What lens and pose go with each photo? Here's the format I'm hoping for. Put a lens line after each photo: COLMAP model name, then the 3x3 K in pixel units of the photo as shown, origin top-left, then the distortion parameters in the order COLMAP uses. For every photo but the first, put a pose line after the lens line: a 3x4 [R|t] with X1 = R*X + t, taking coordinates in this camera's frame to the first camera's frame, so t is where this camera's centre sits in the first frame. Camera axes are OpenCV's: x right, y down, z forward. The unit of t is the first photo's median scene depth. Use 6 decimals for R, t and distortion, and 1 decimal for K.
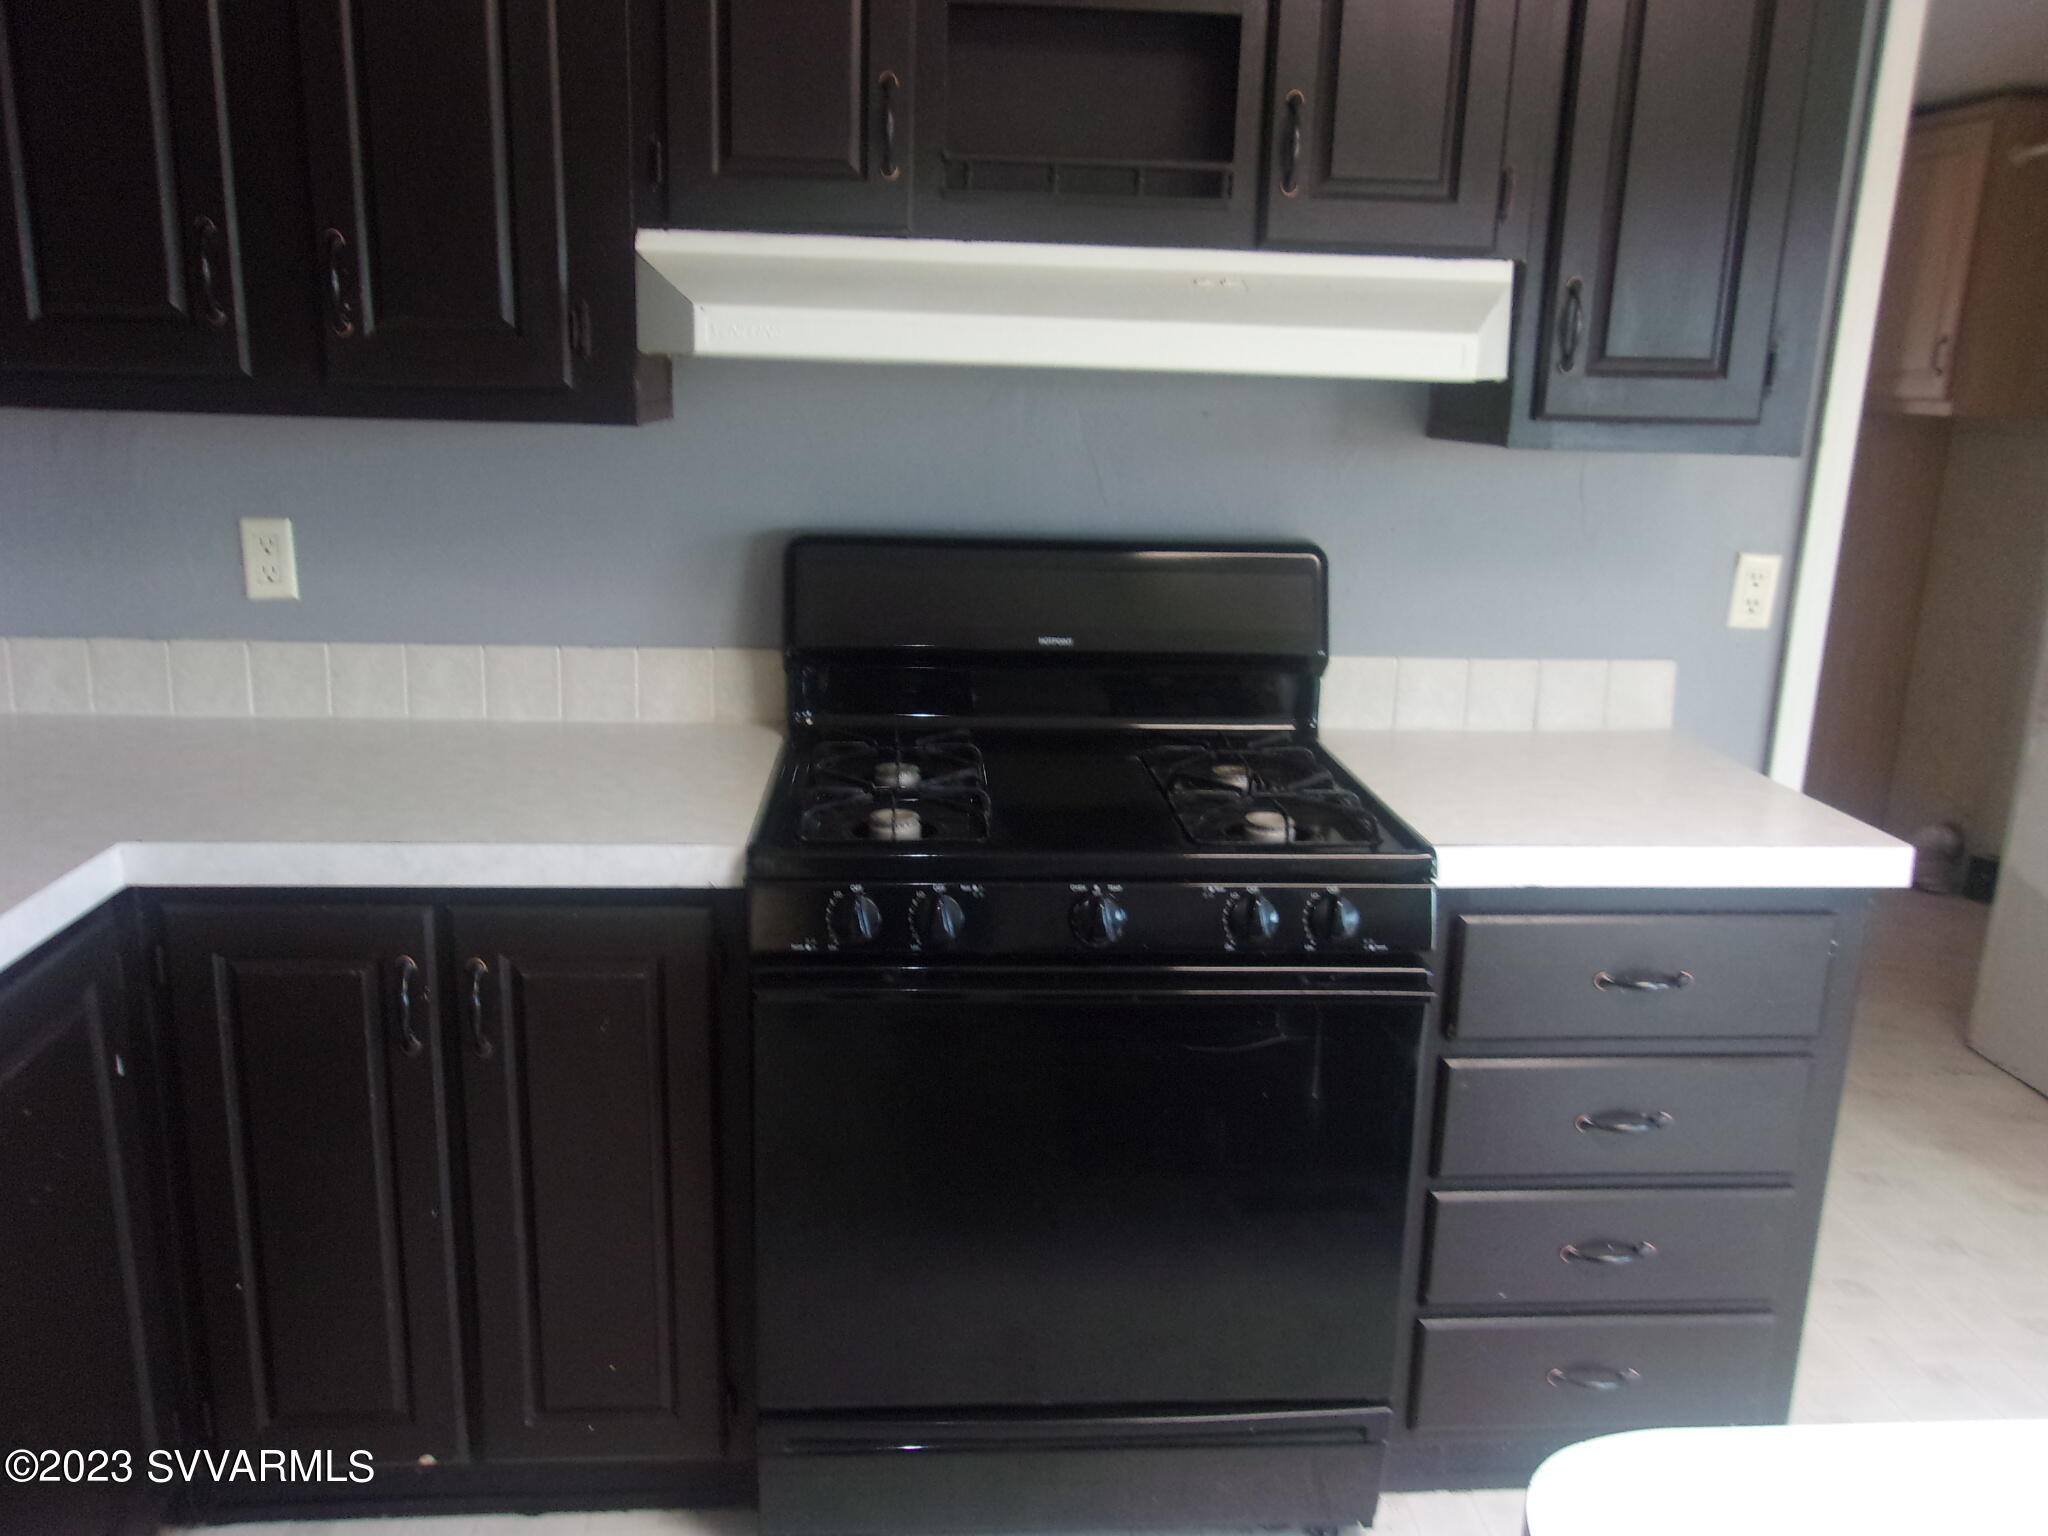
lens RADIAL K [[1624.0, 0, 1001.9], [0, 1624.0, 769.2], [0, 0, 1]] dist [-0.004925, 0.008255]
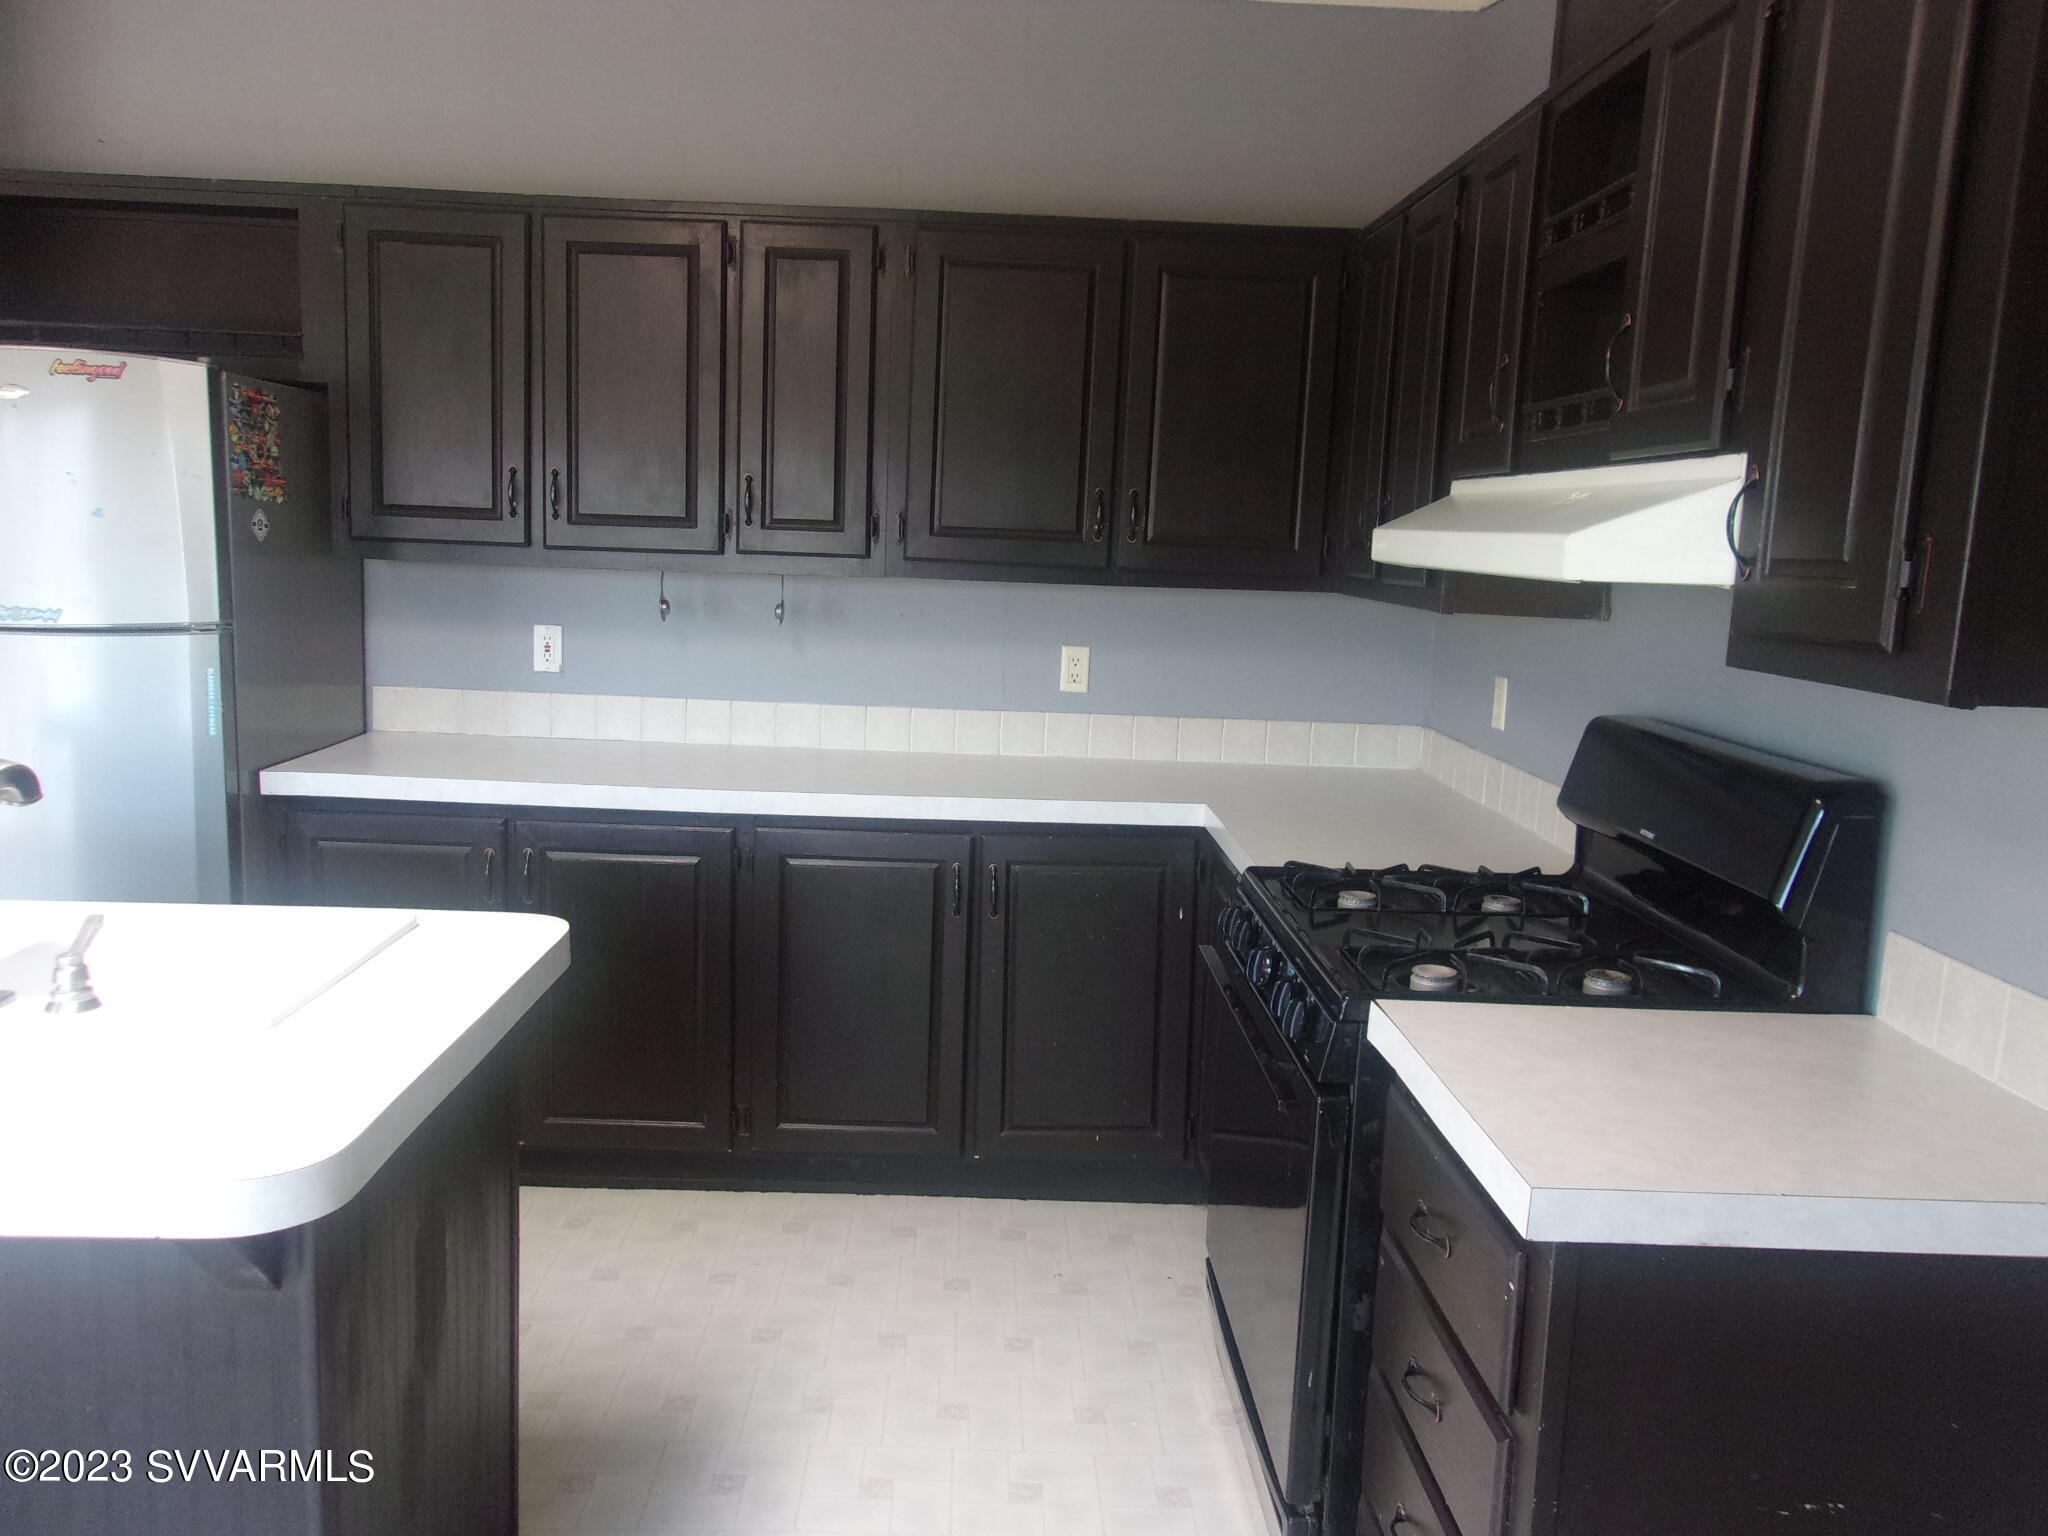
lens RADIAL K [[1589.6, 0, 1024.0], [0, 1589.6, 768.0], [0, 0, 1]] dist [0.008491, 0.007479]
pose [[-0.043635, 0.113432, -0.992587, 1.086952], [-0.290837, 0.949059, 0.121243, -0.125570], [0.955777, 0.293972, -0.008422, 0.605171]]
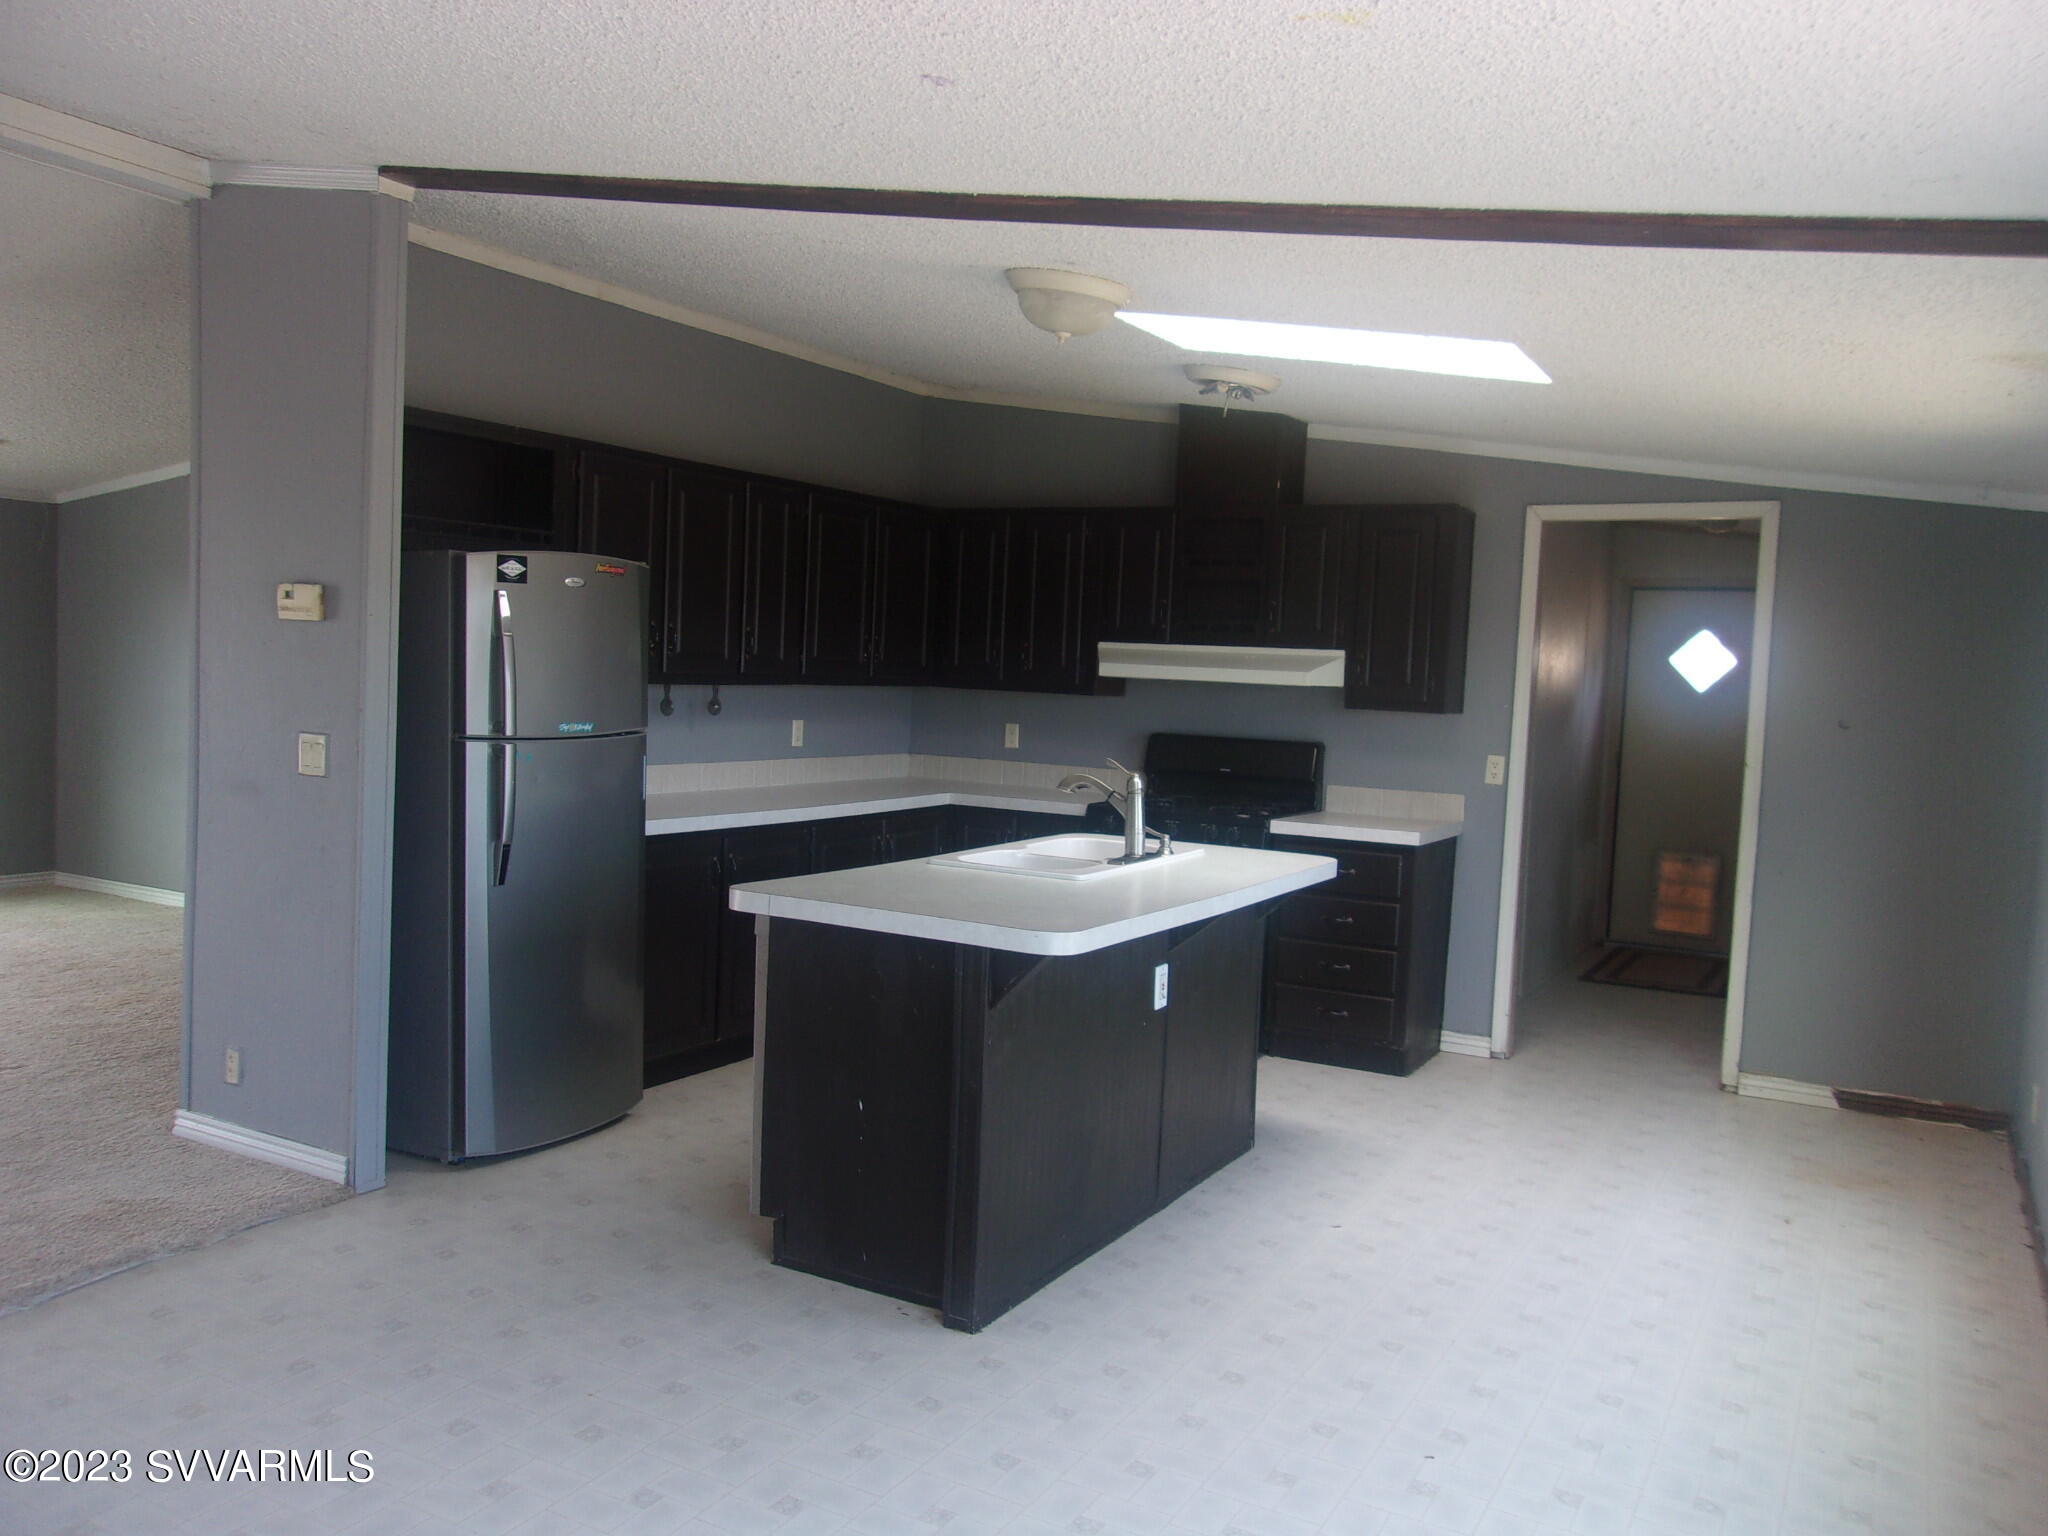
lens RADIAL K [[1624.0, 0, 1001.9], [0, 1624.0, 769.2], [0, 0, 1]] dist [-0.004925, 0.008255]
pose [[0.833560, 0.041618, -0.550860, 1.359951], [-0.155548, 0.974496, -0.161751, 0.476276], [0.530079, 0.220514, 0.818774, -1.705876]]
